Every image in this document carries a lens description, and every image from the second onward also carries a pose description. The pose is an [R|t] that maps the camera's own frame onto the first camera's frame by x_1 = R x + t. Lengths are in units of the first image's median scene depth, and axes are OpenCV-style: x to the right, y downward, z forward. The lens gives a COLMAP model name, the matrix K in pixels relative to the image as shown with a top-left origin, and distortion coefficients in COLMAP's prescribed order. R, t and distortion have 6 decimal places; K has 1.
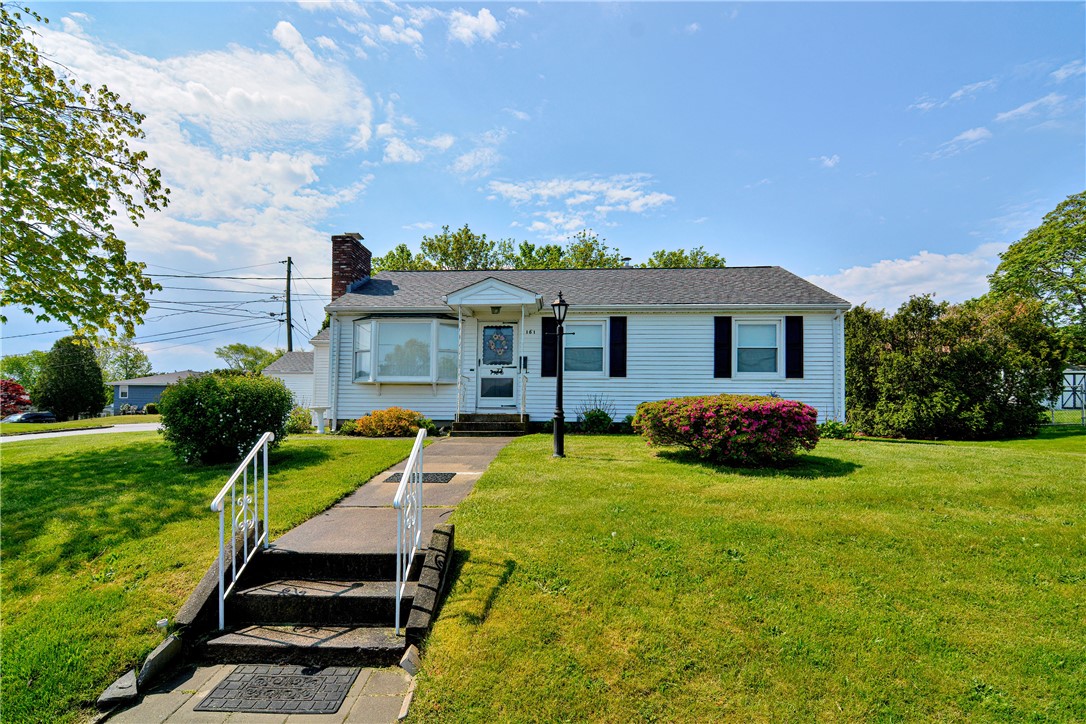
lens RADIAL K [[522.5, 0, 493.6], [0, 522.5, 389.5], [0, 0, 1]] dist [0.001482, 0.000065]
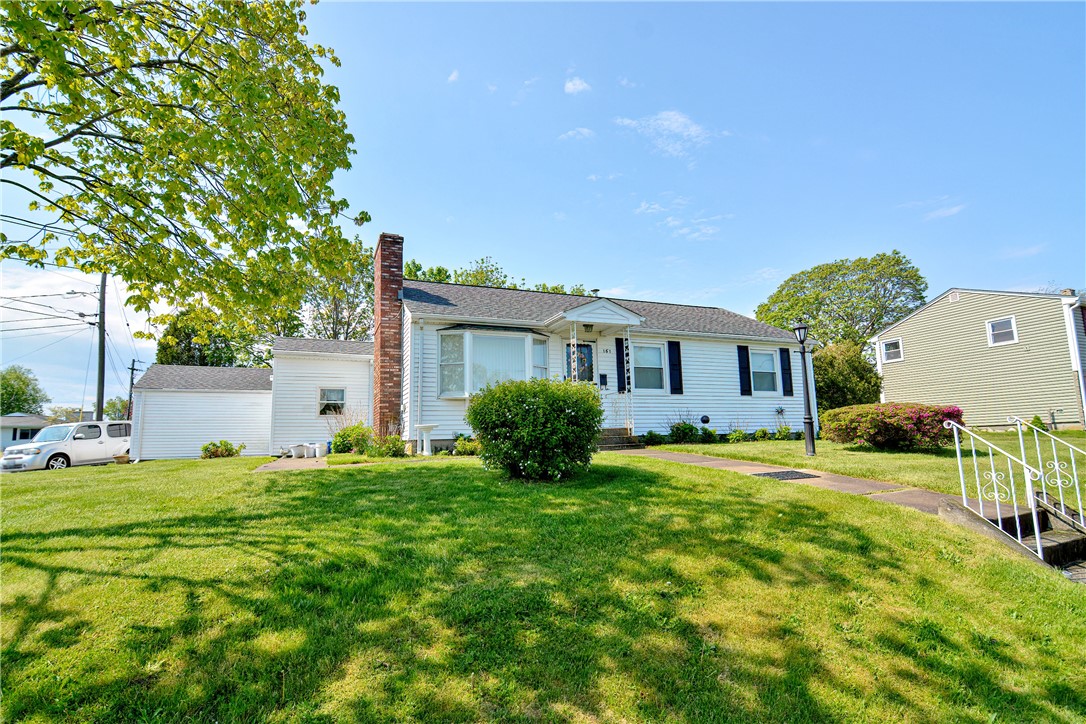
lens RADIAL K [[526.8, 0, 542.3], [0, 526.8, 372.2], [0, 0, 1]] dist [-0.003703, -0.000489]
pose [[0.893855, 0.026769, 0.447557, -0.522634], [0.009789, 0.996813, -0.079170, 0.015713], [-0.448250, 0.075148, 0.890744, 0.108883]]
